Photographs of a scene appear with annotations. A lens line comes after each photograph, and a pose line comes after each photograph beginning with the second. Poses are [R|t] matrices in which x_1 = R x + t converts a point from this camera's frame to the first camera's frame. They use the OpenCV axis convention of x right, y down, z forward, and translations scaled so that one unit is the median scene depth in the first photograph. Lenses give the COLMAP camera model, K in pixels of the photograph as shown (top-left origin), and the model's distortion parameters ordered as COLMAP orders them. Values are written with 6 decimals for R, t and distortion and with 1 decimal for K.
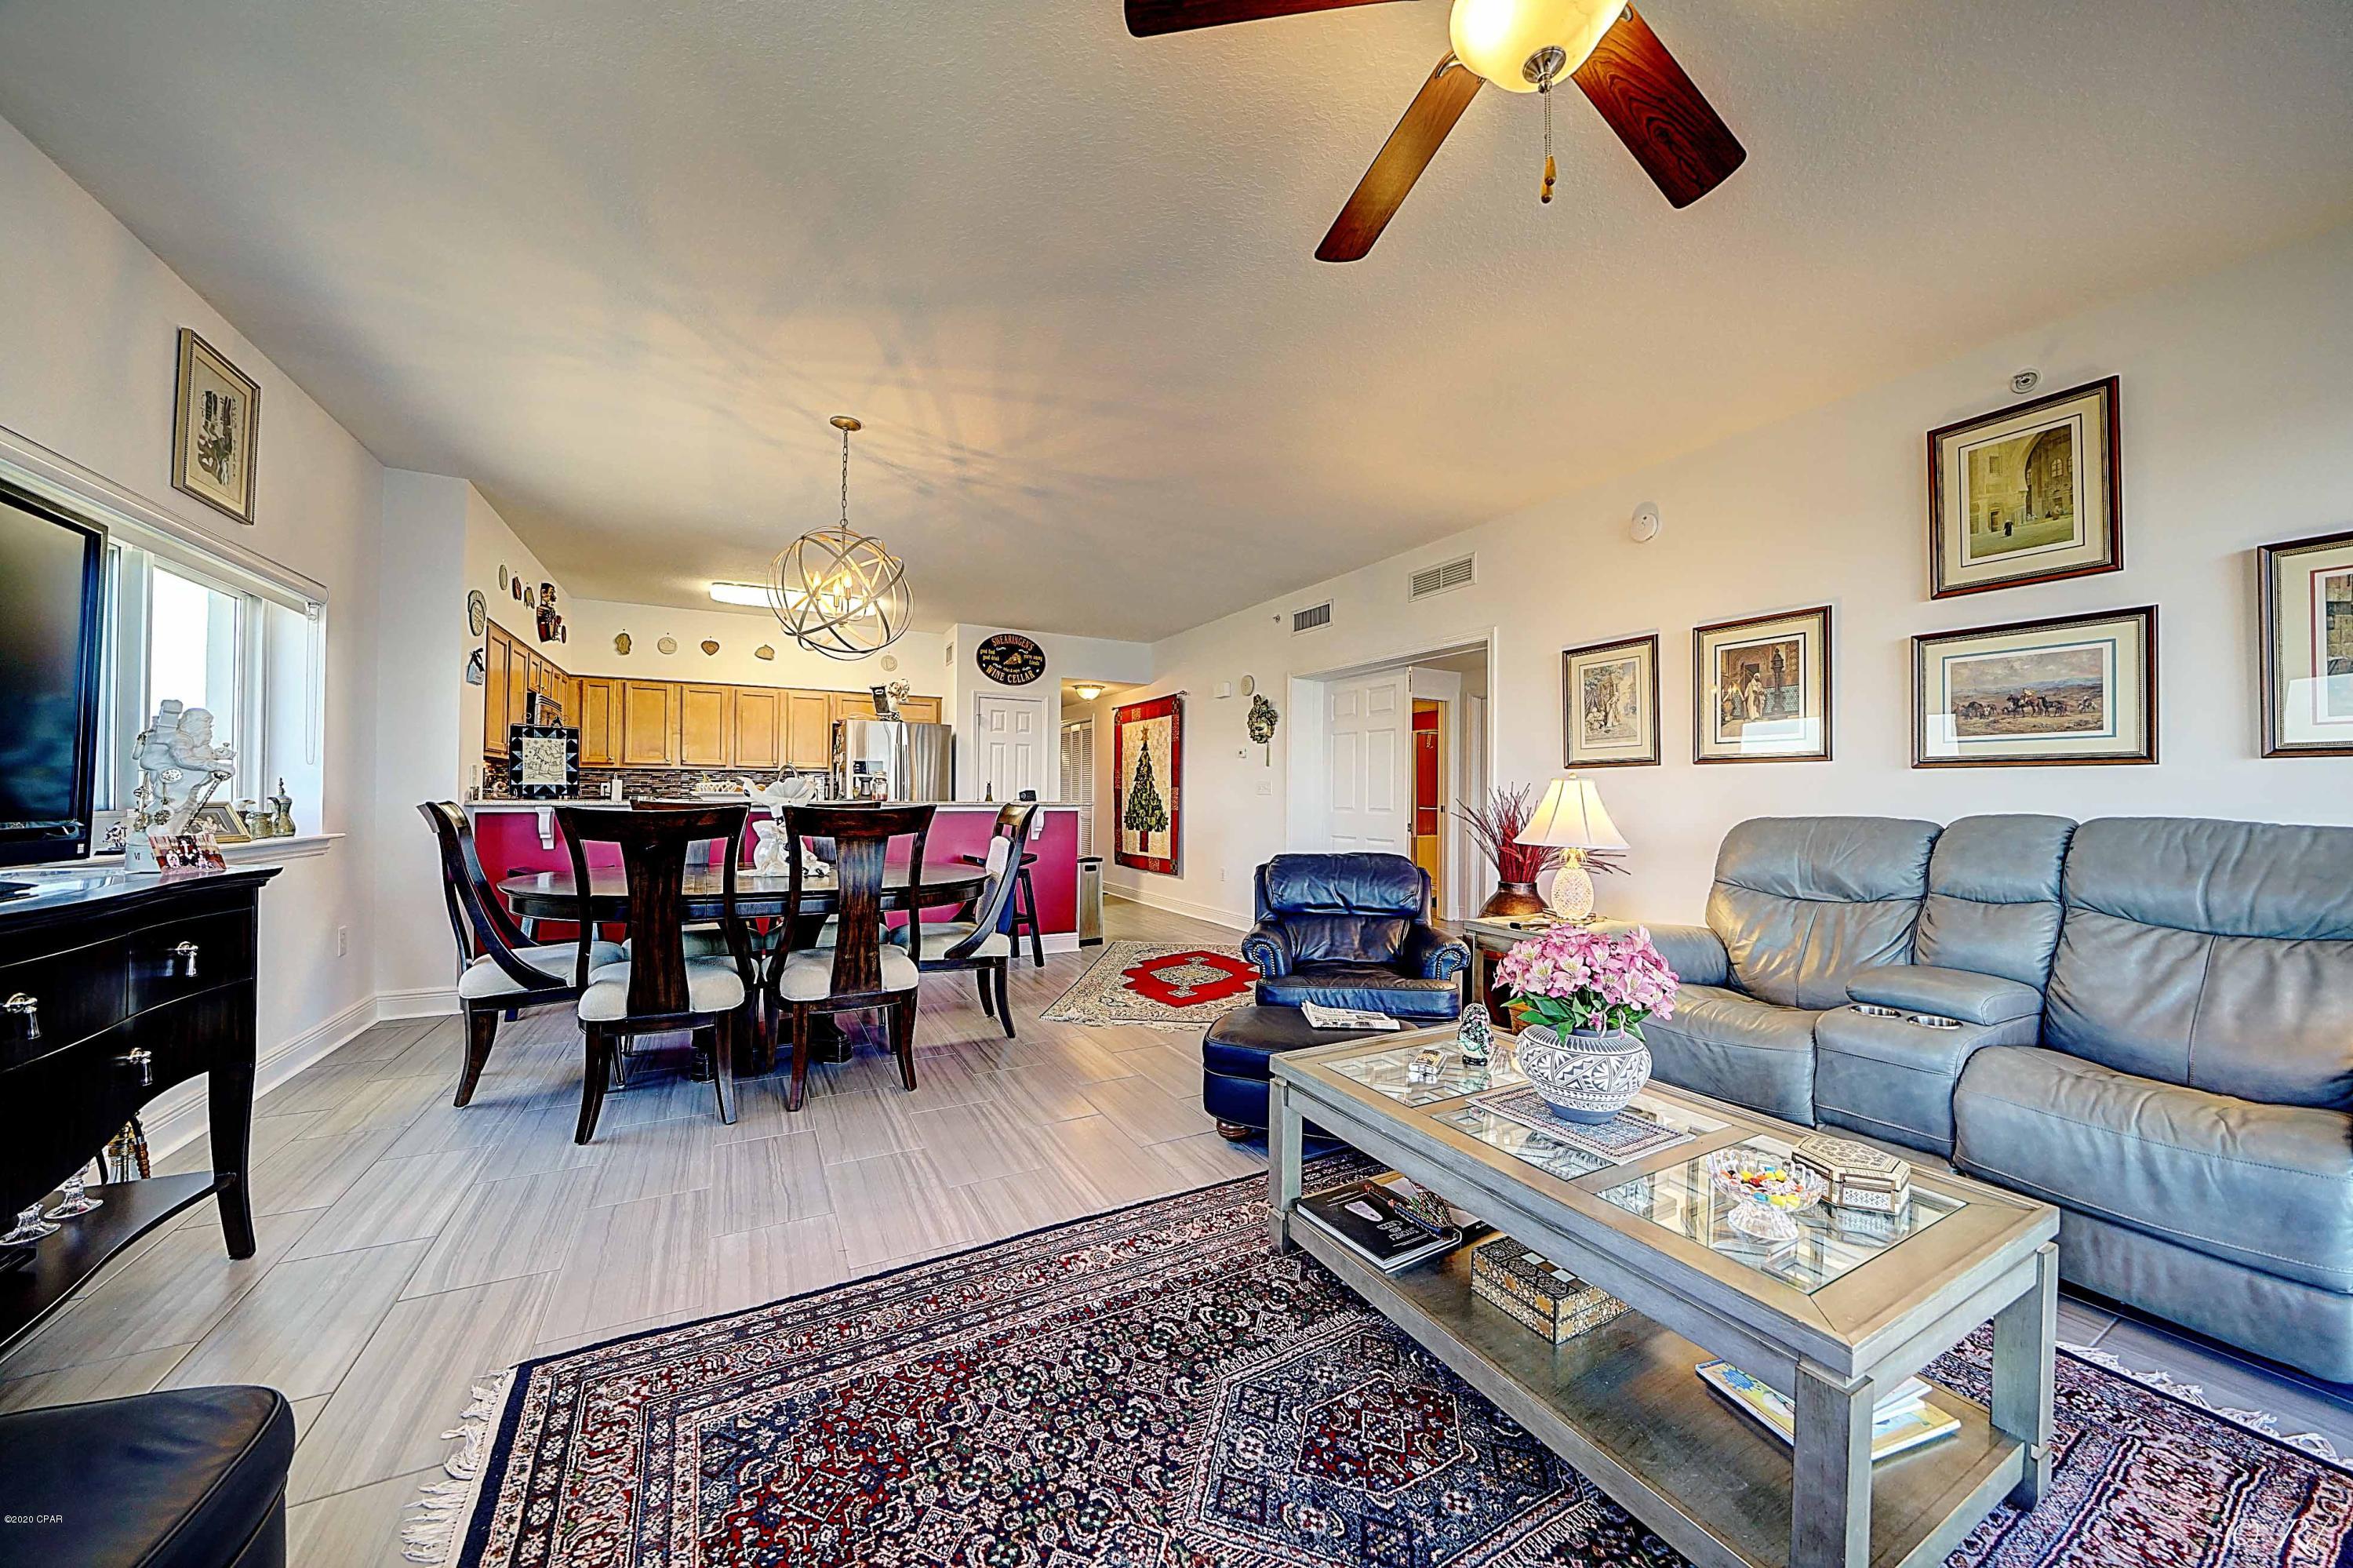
lens RADIAL K [[815.3, 0, 1176.2], [0, 815.3, 786.6], [0, 0, 1]] dist [-0.026806, 0.002500]
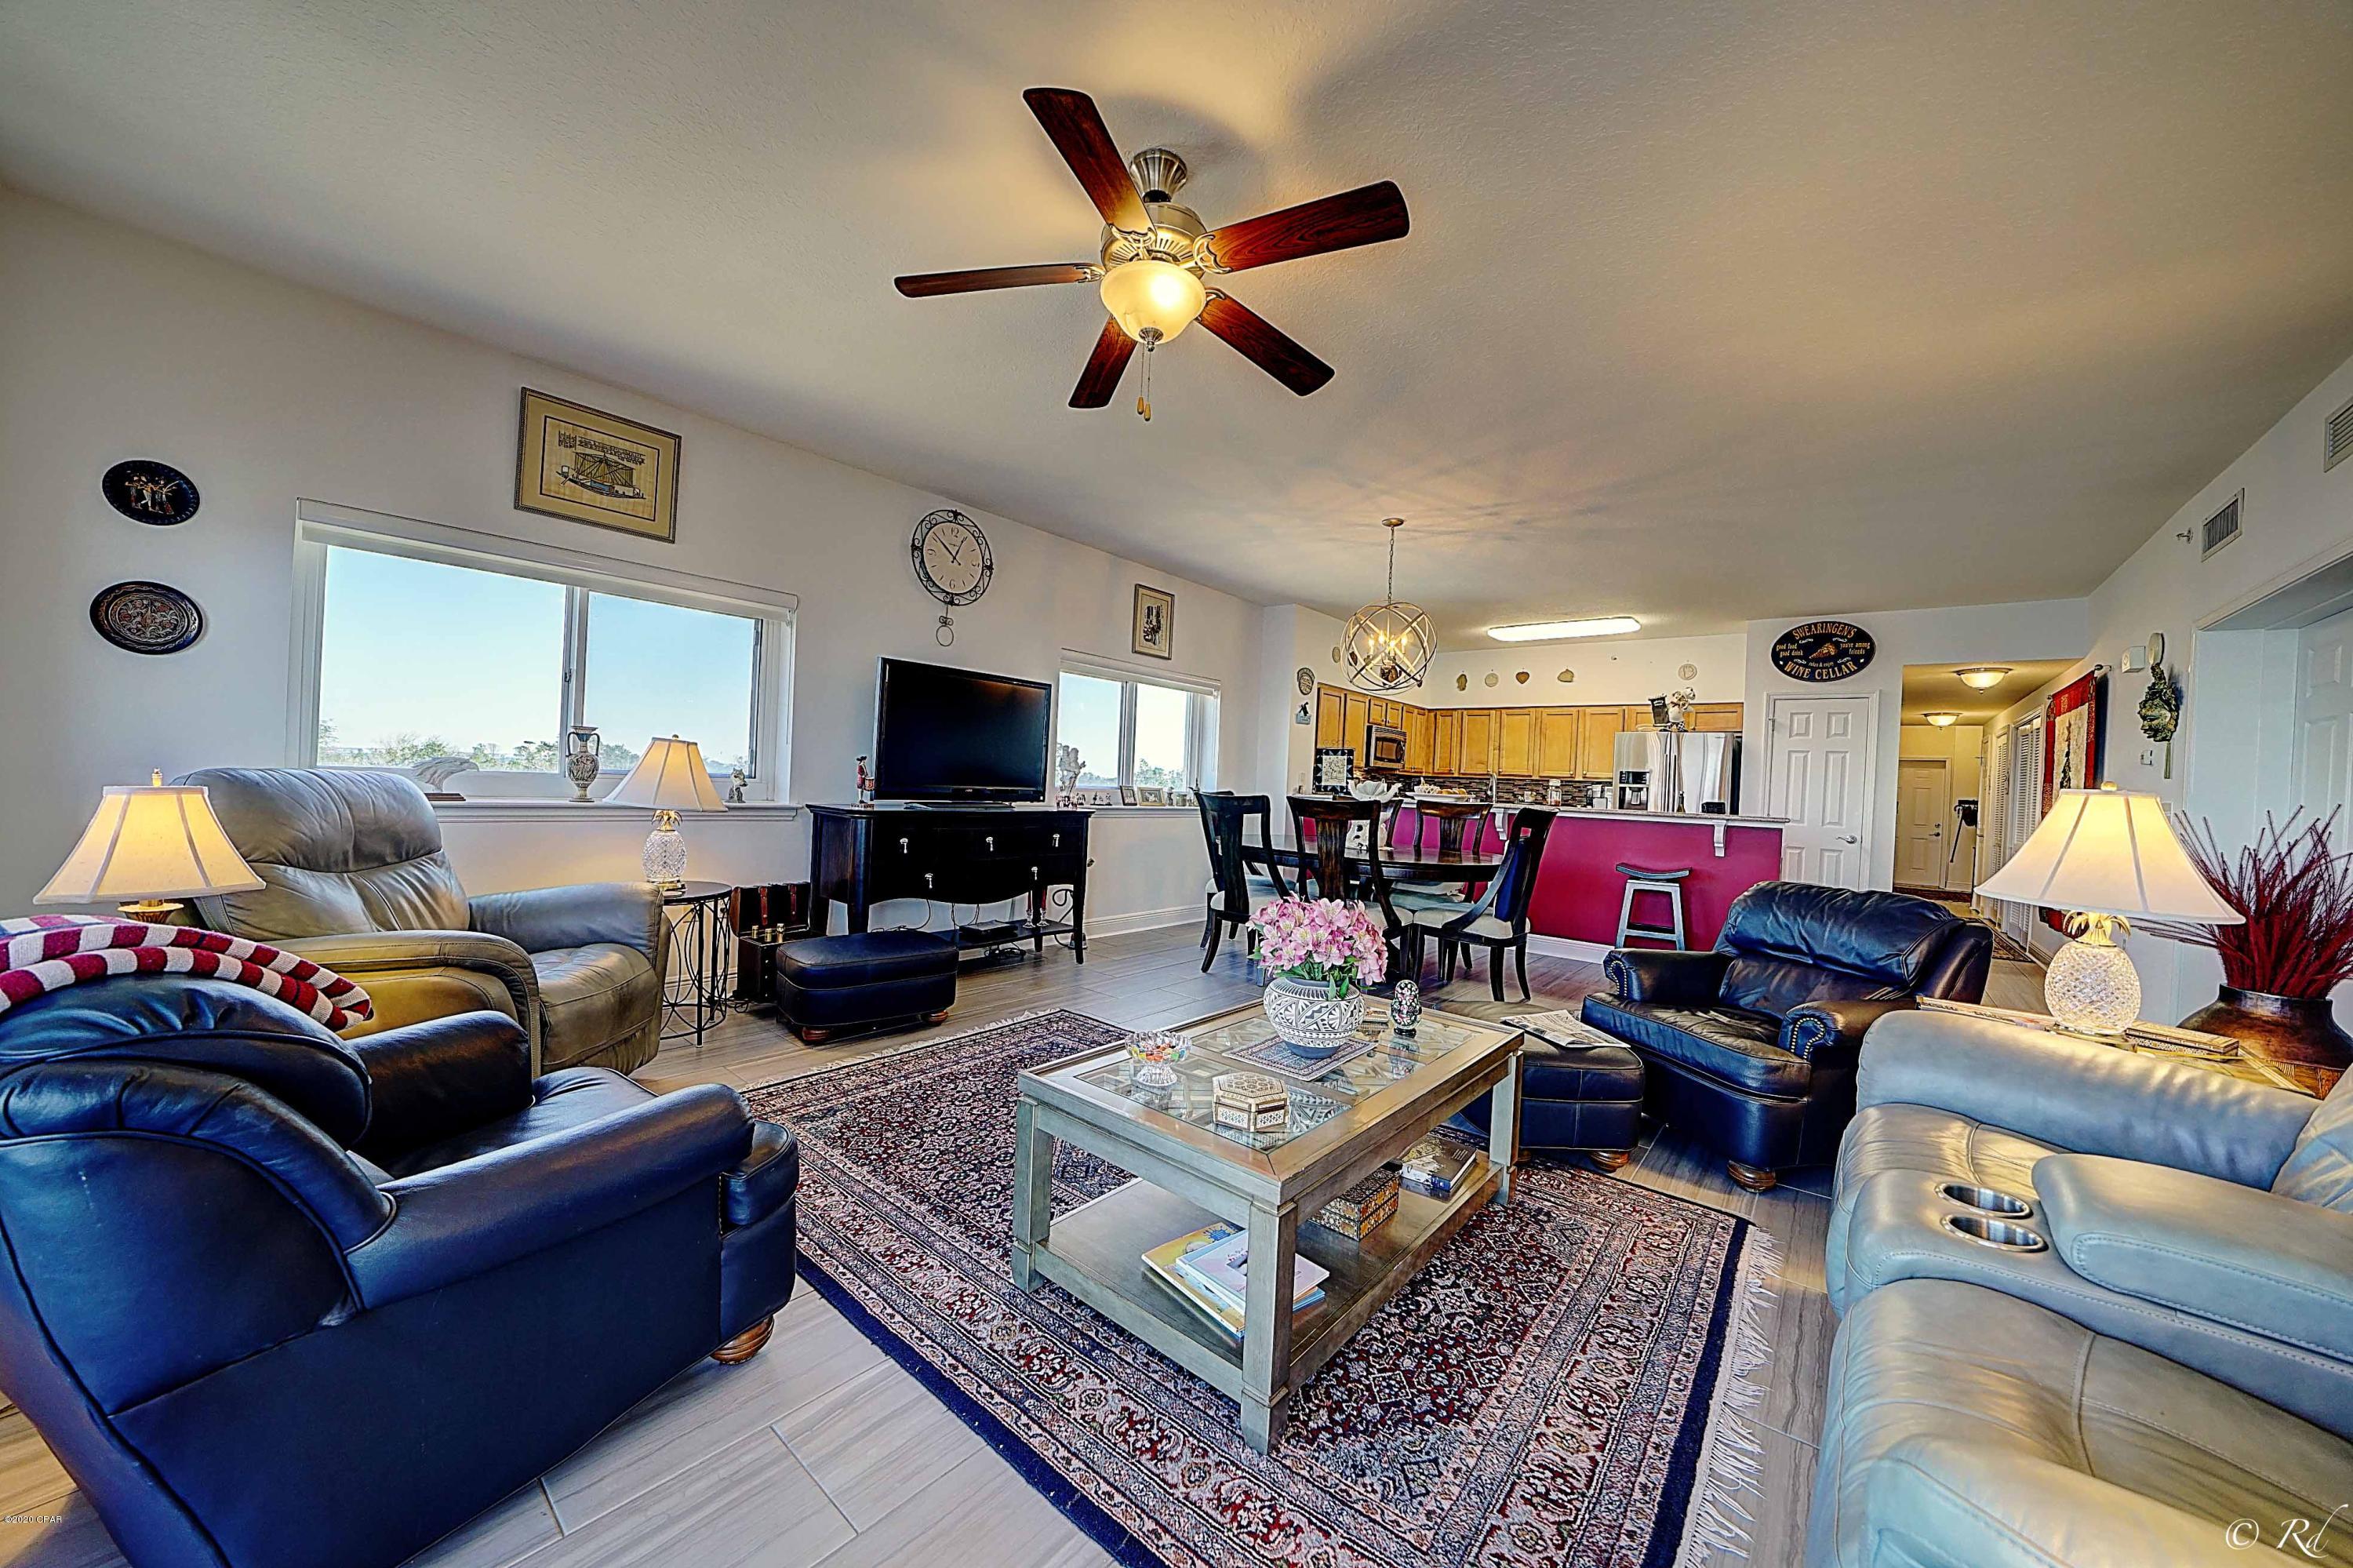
lens RADIAL K [[815.3, 0, 1176.2], [0, 815.3, 786.6], [0, 0, 1]] dist [-0.026806, 0.002500]
pose [[0.366744, 0.015655, -0.930190, 0.714001], [-0.031649, 0.999490, 0.004343, 0.003568], [0.929784, 0.027847, 0.367052, 0.160787]]
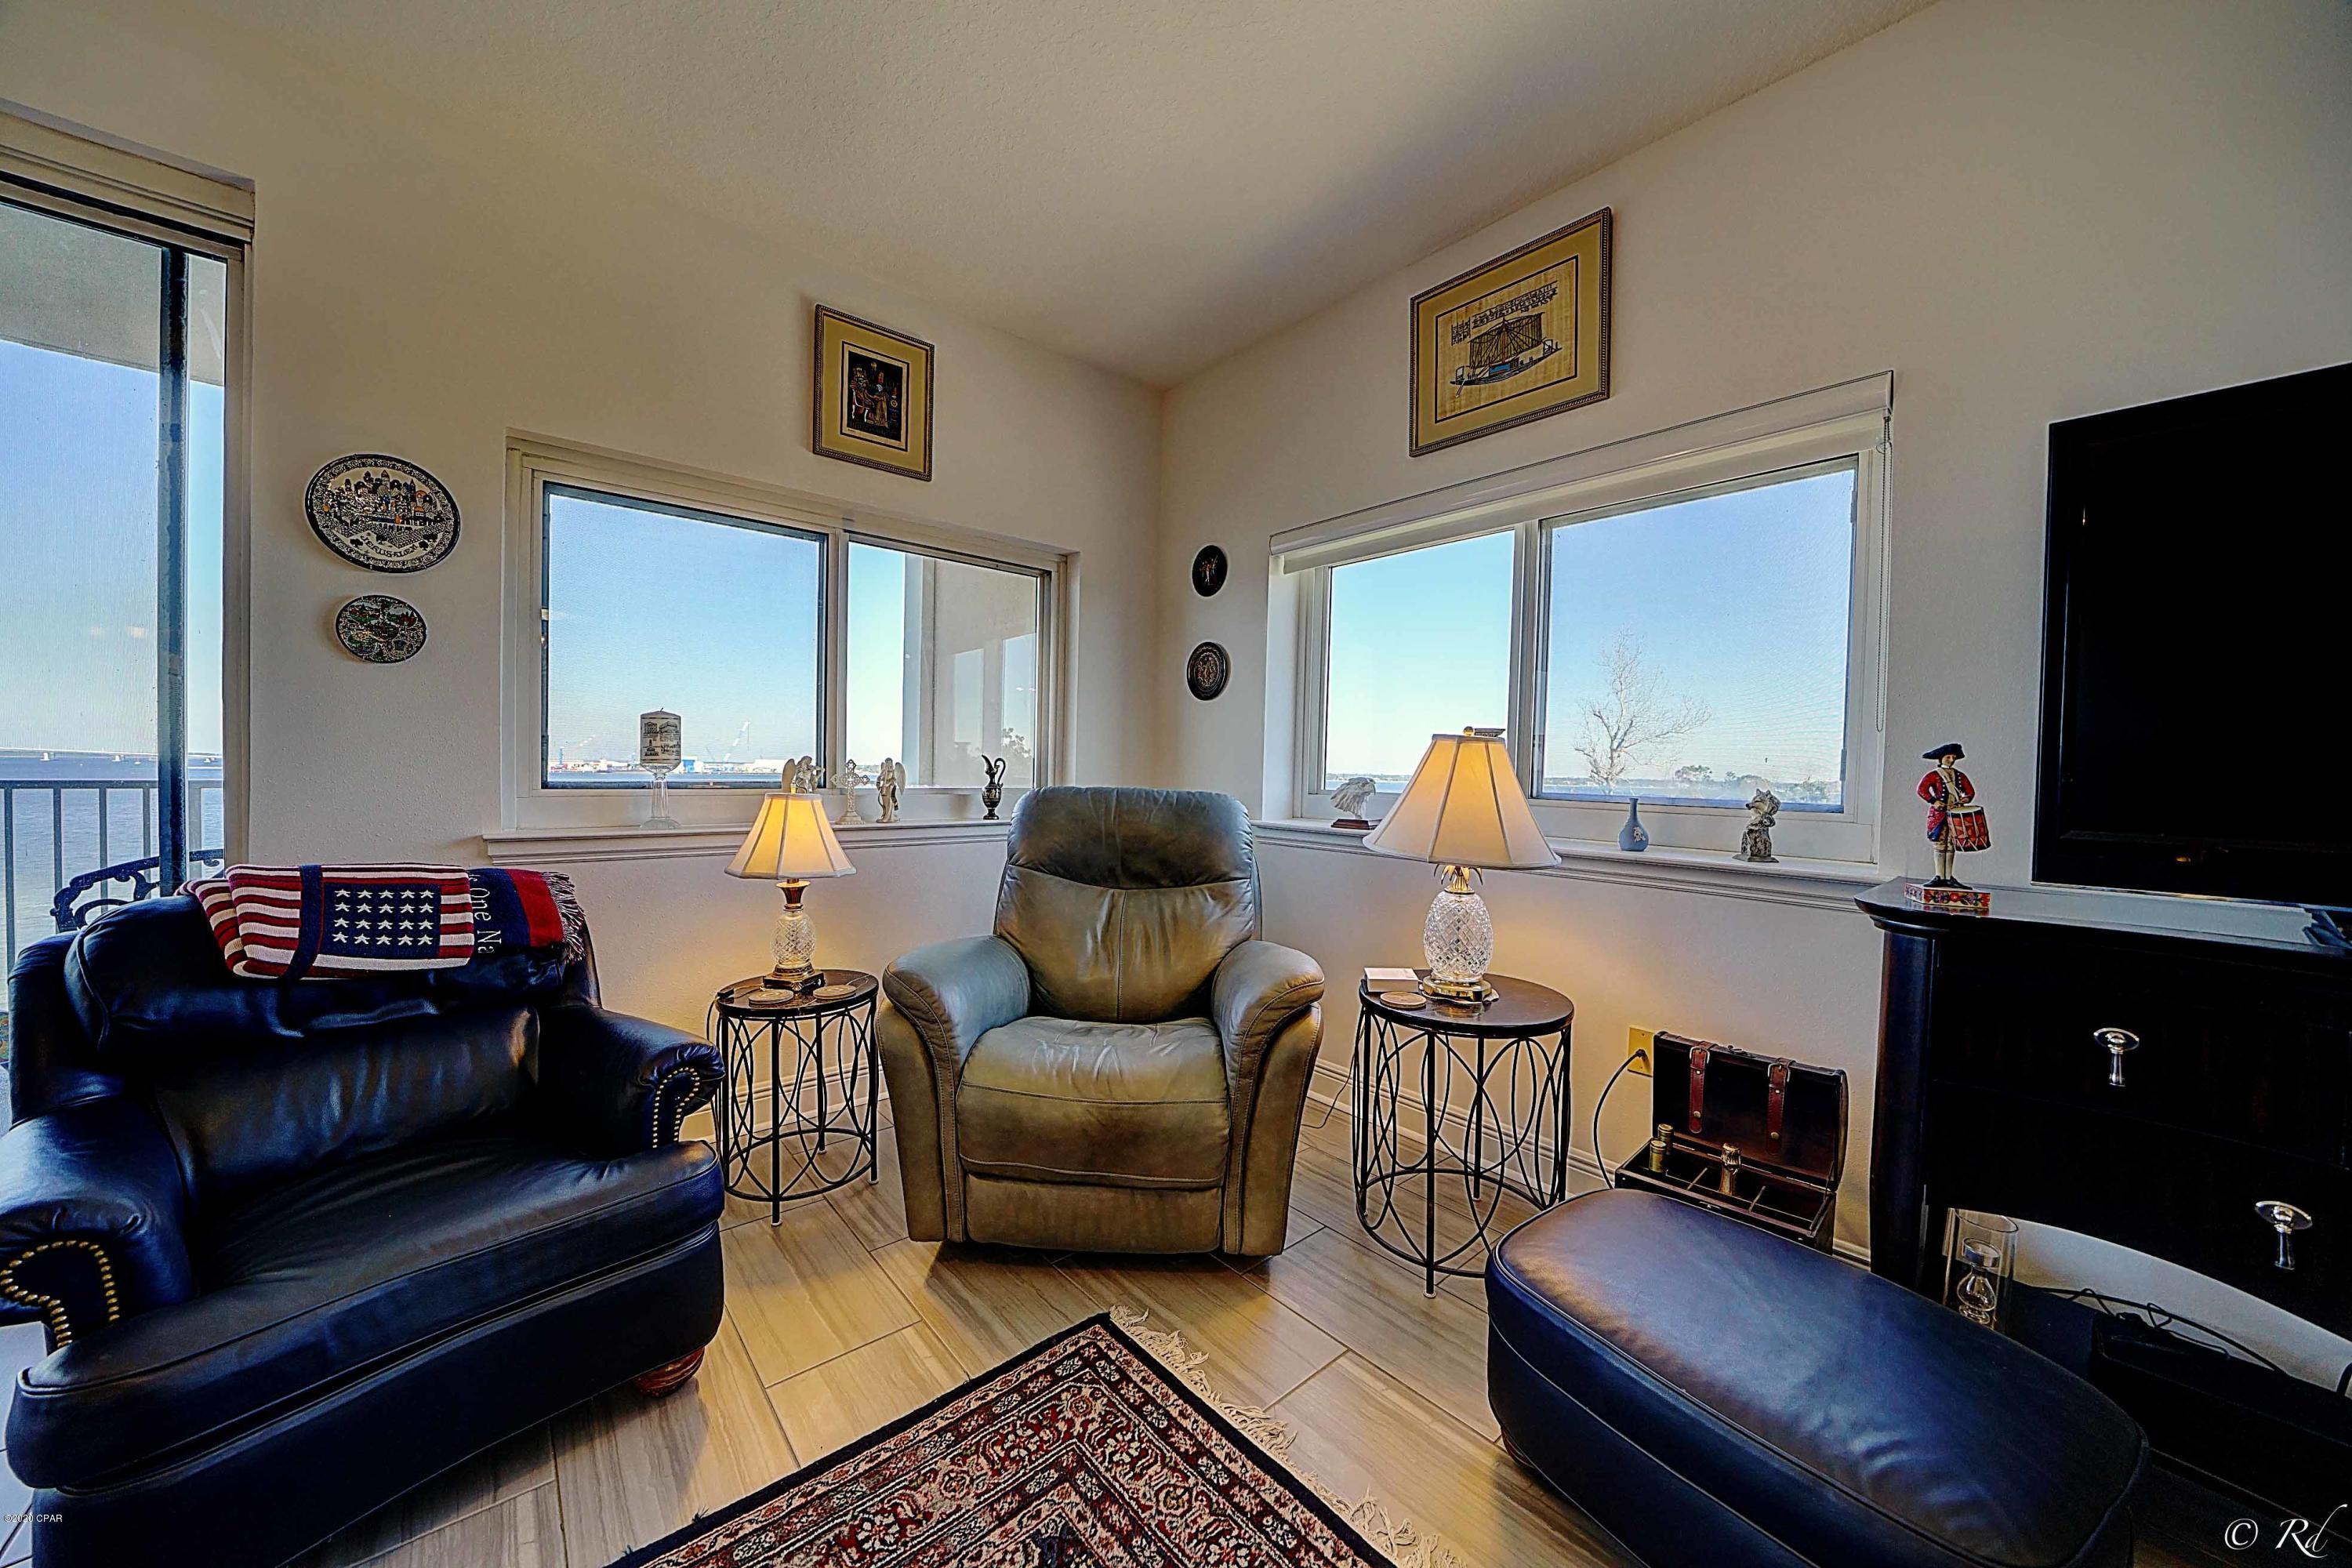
lens RADIAL K [[814.9, 0, 1175.7], [0, 814.9, 786.6], [0, 0, 1]] dist [-0.026806, 0.002500]
pose [[-0.975779, -0.024166, -0.217421, -0.044479], [-0.027504, 0.999546, 0.012338, 0.004174], [0.217024, 0.018019, -0.976000, 0.439543]]
